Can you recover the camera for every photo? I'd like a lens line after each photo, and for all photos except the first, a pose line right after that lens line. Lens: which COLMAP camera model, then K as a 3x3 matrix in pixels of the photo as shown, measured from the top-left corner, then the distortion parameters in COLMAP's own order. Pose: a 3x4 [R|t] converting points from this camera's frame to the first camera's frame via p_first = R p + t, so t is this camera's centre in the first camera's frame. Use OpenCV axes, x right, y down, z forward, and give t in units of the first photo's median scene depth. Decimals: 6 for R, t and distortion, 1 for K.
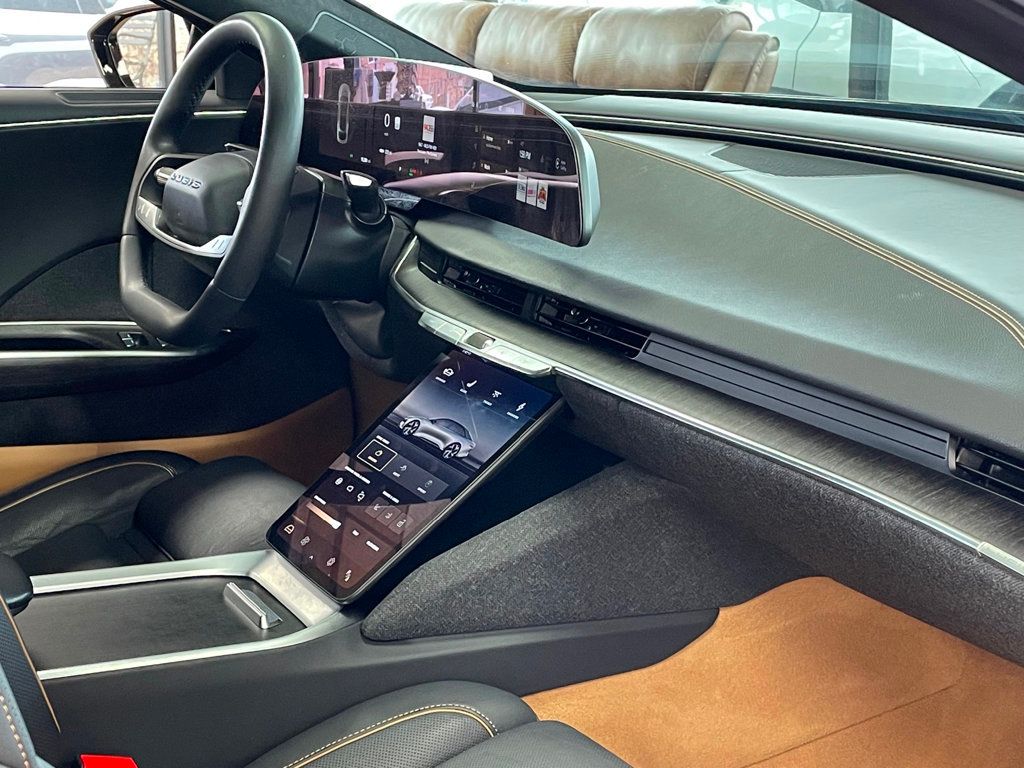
lens RADIAL K [[1620.3, 0, 512.0], [0, 1620.3, 384.0], [0, 0, 1]] dist [-0.015735, 0.017968]
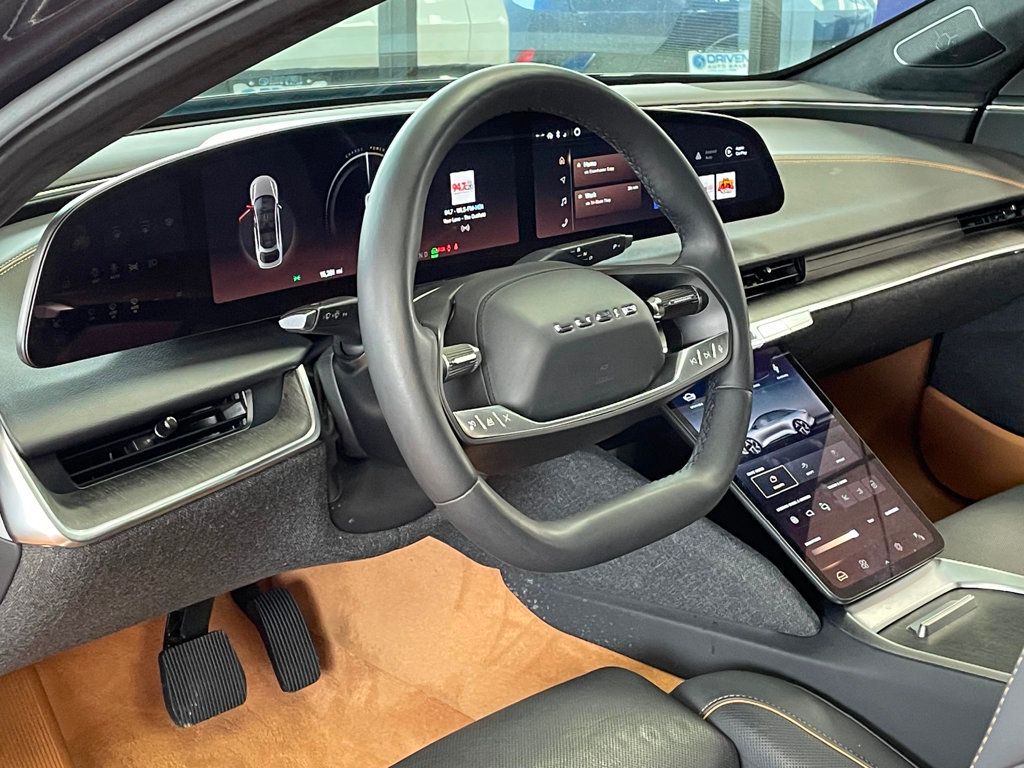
lens RADIAL K [[1620.7, 0, 512.0], [0, 1620.7, 384.0], [0, 0, 1]] dist [0.070274, 0.062234]
pose [[-0.301386, -0.270776, 0.914247, -0.906071], [0.234374, 0.908375, 0.346299, -0.381287], [-0.924248, 0.318645, -0.210309, 1.326086]]
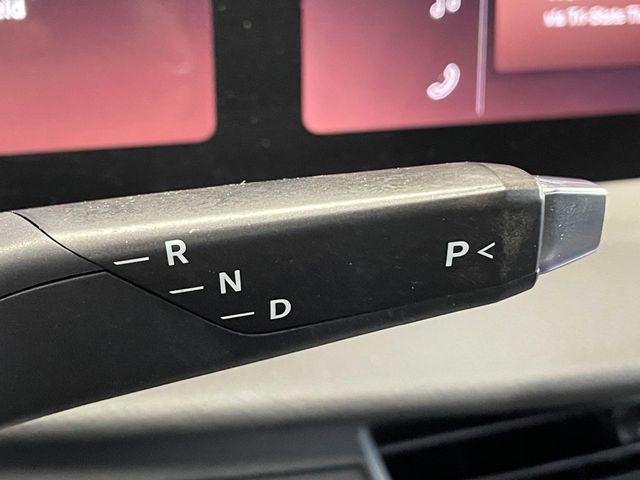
lens RADIAL K [[1012.9, 0, 320.0], [0, 1012.9, 240.0], [0, 0, 1]] dist [0.070274, 0.062234]
pose [[0.070251, -0.338047, 0.938503, -0.188597], [0.226412, 0.921677, 0.315038, -0.164337], [-0.971495, 0.190356, 0.141287, 1.069488]]
